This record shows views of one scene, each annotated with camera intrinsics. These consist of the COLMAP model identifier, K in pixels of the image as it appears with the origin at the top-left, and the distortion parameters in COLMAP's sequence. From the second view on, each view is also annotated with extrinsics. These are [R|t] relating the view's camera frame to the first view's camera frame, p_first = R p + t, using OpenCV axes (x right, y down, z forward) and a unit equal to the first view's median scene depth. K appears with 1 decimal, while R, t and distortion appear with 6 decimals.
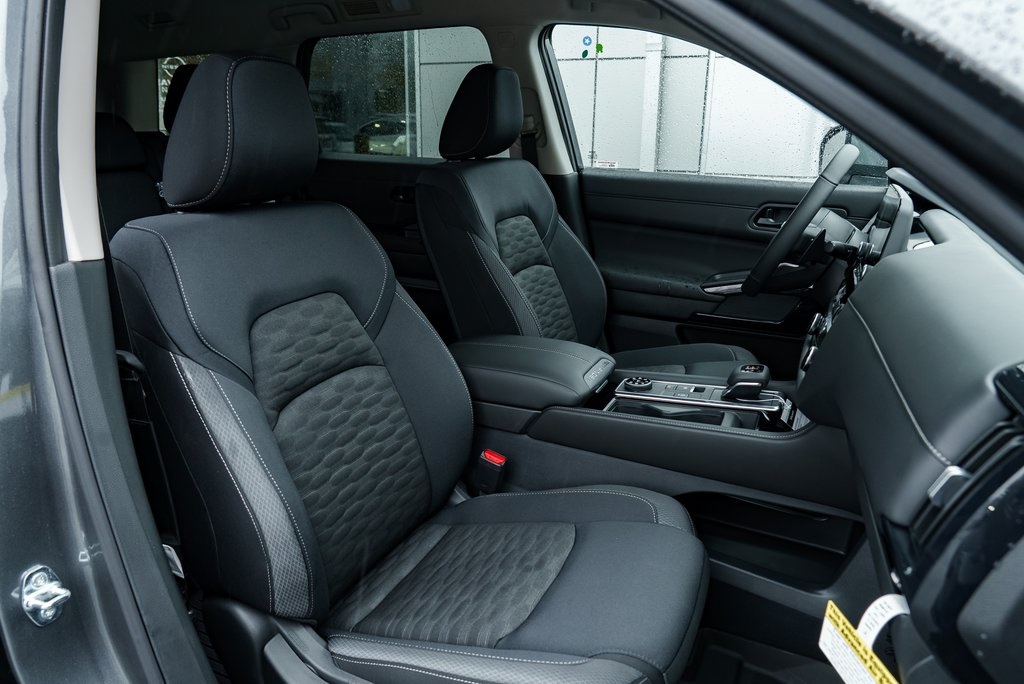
lens RADIAL K [[702.7, 0, 512.0], [0, 702.7, 342.0], [0, 0, 1]] dist [-0.009642, 0.007642]
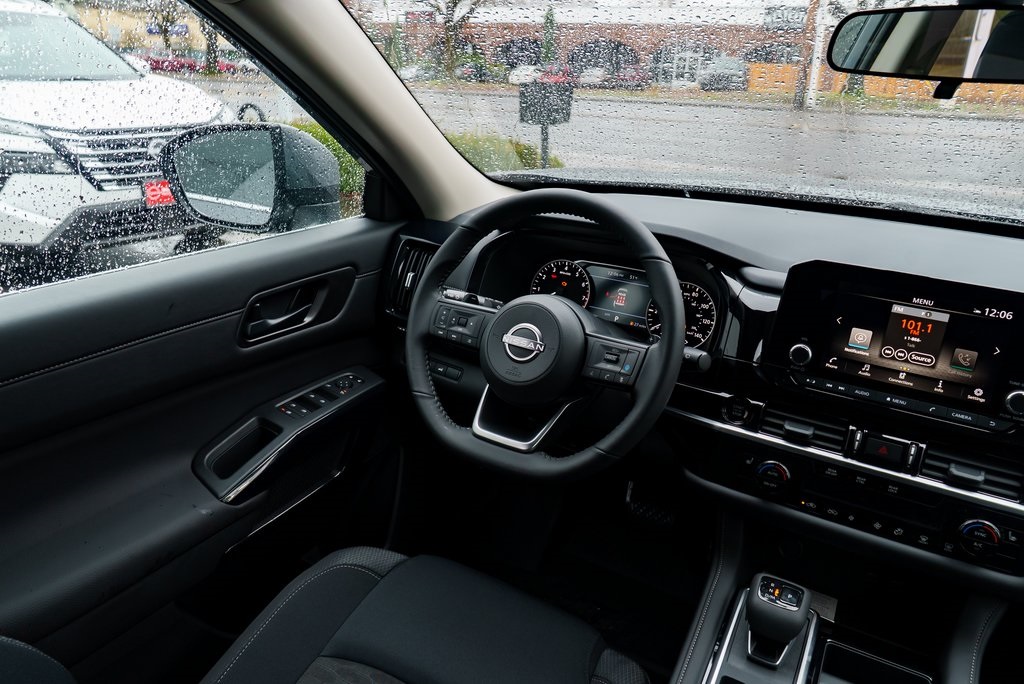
lens RADIAL K [[695.6, 0, 512.0], [0, 695.6, 342.0], [0, 0, 1]] dist [-0.013637, 0.003645]
pose [[0.081248, -0.385753, 0.919017, -0.108159], [0.257975, 0.898783, 0.354453, -0.317215], [-0.962729, 0.208285, 0.172539, 0.785673]]
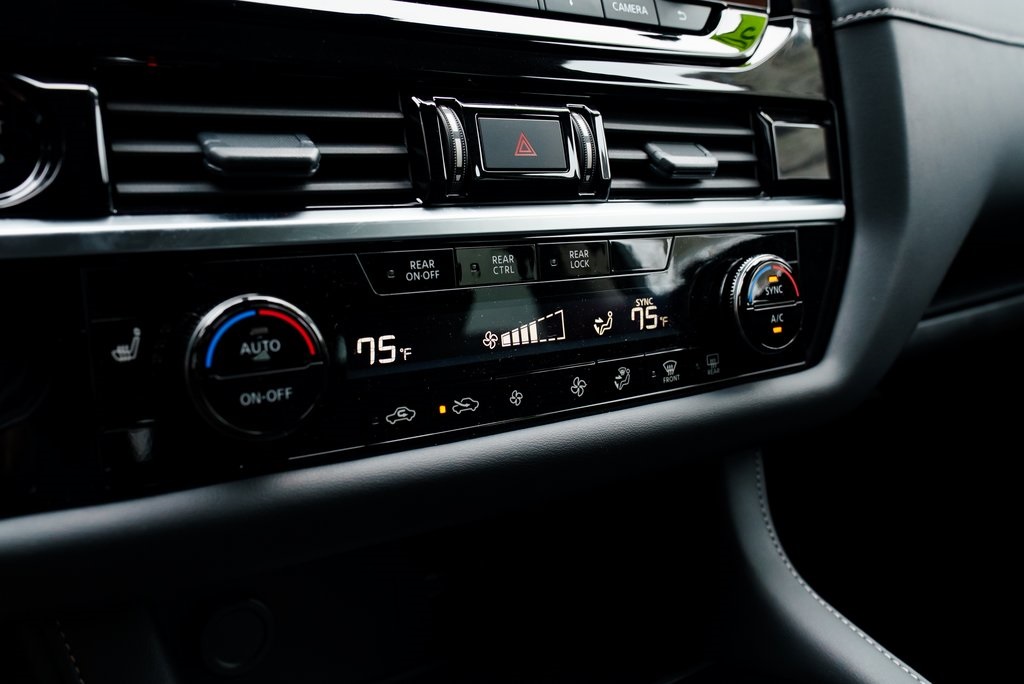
lens RADIAL K [[944.3, 0, 512.0], [0, 944.3, 342.0], [0, 0, 1]] dist [0.005558, 0.005877]
pose [[-0.862545, -0.224644, 0.453377, 0.205355], [0.060445, 0.843874, 0.533126, -0.100288], [-0.502357, 0.487250, -0.714301, 0.800018]]
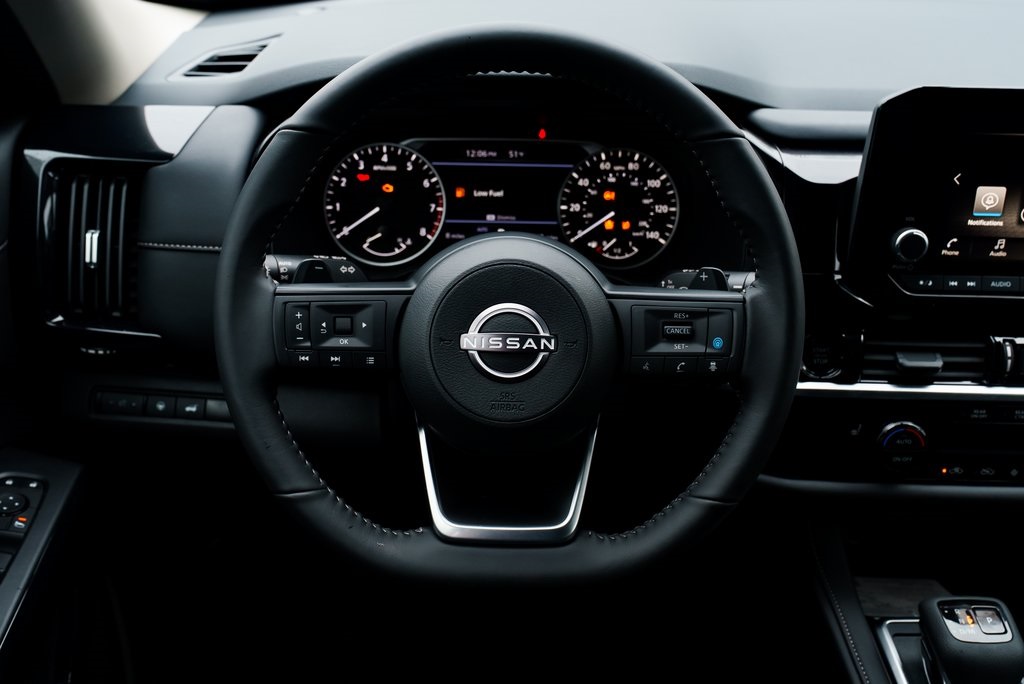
lens RADIAL K [[1114.3, 0, 512.0], [0, 1114.3, 342.0], [0, 0, 1]] dist [0.024751, 0.026932]
pose [[-0.445453, -0.455645, 0.770688, 0.032707], [0.228974, 0.774203, 0.590068, -0.375132], [-0.865530, 0.439315, -0.240541, 0.954960]]
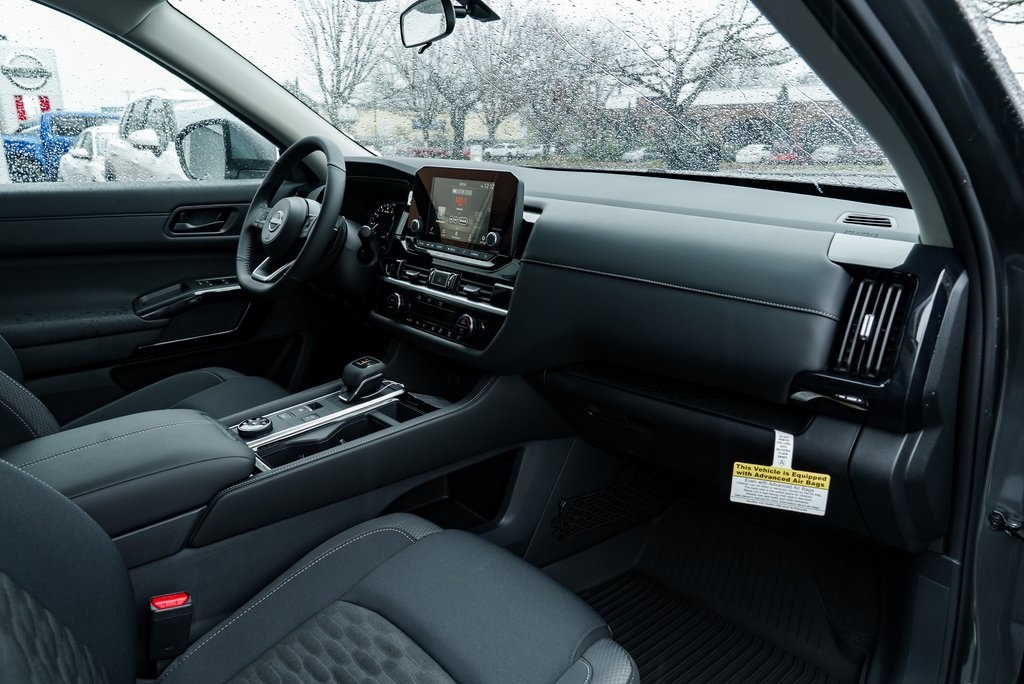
lens RADIAL K [[695.6, 0, 512.0], [0, 695.6, 342.0], [0, 0, 1]] dist [-0.013637, 0.003645]
pose [[0.399601, -0.266608, 0.877063, -0.307434], [0.271387, 0.948289, 0.164612, -0.069130], [-0.875596, 0.172244, 0.451291, 0.275338]]
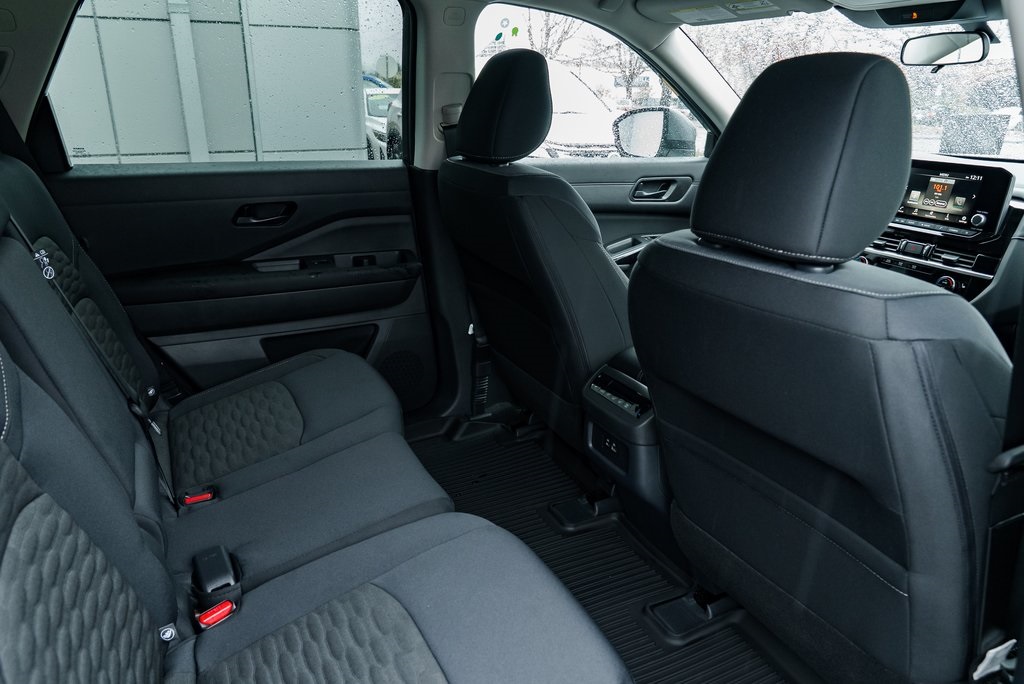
lens RADIAL K [[695.6, 0, 512.0], [0, 695.6, 342.0], [0, 0, 1]] dist [-0.013637, 0.003645]
pose [[0.619350, -0.270387, 0.737086, -0.730538], [0.230879, 0.960040, 0.158173, -0.180124], [-0.750400, 0.072214, 0.657027, 0.453661]]
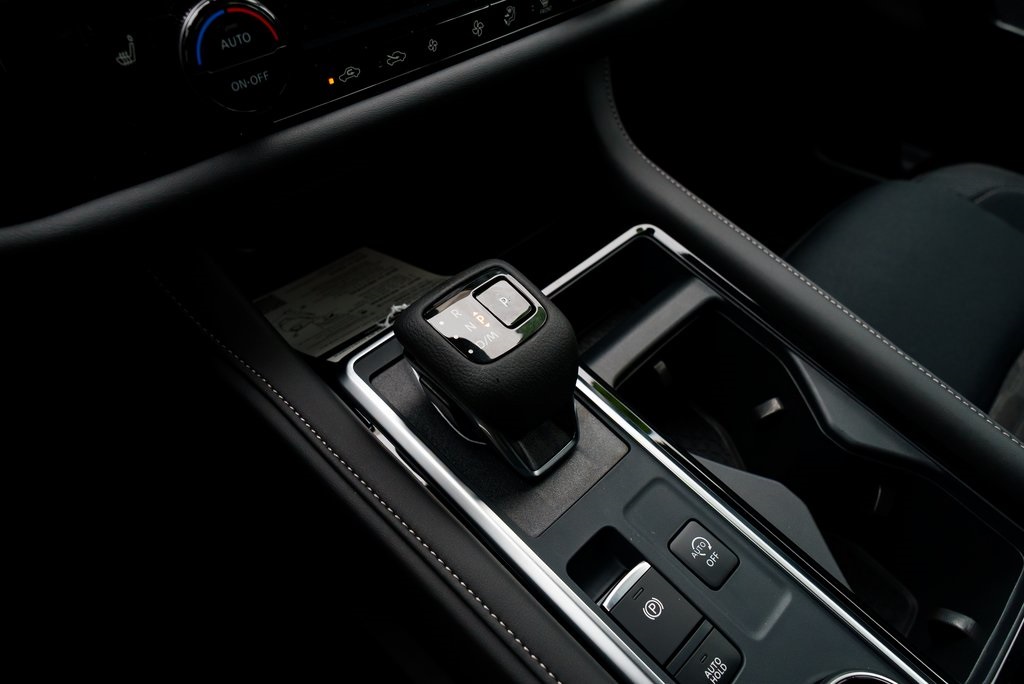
lens RADIAL K [[702.7, 0, 512.0], [0, 702.7, 342.0], [0, 0, 1]] dist [-0.009642, 0.007642]
pose [[-0.937162, -0.307615, 0.164624, 0.214794], [0.019662, 0.424529, 0.905201, -0.121156], [-0.348341, 0.851557, -0.391804, 0.799617]]
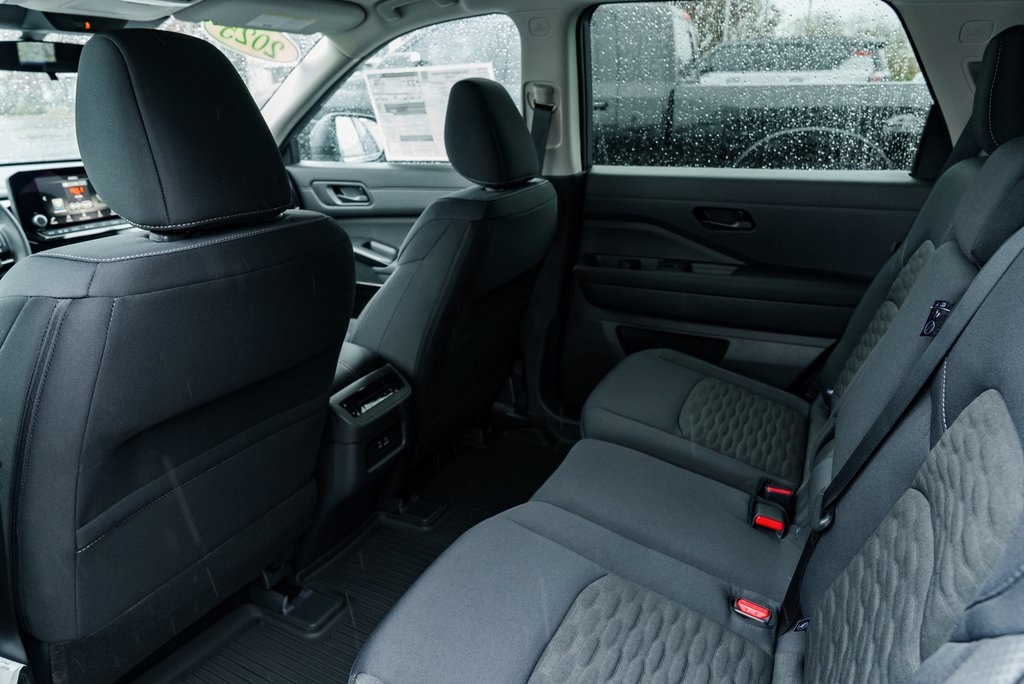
lens RADIAL K [[702.7, 0, 512.0], [0, 702.7, 342.0], [0, 0, 1]] dist [-0.009642, 0.007642]
pose [[-0.999740, -0.008987, 0.020965, -0.280795], [0.005321, 0.801877, 0.597465, -0.497126], [-0.022181, 0.597421, -0.801621, 1.471318]]
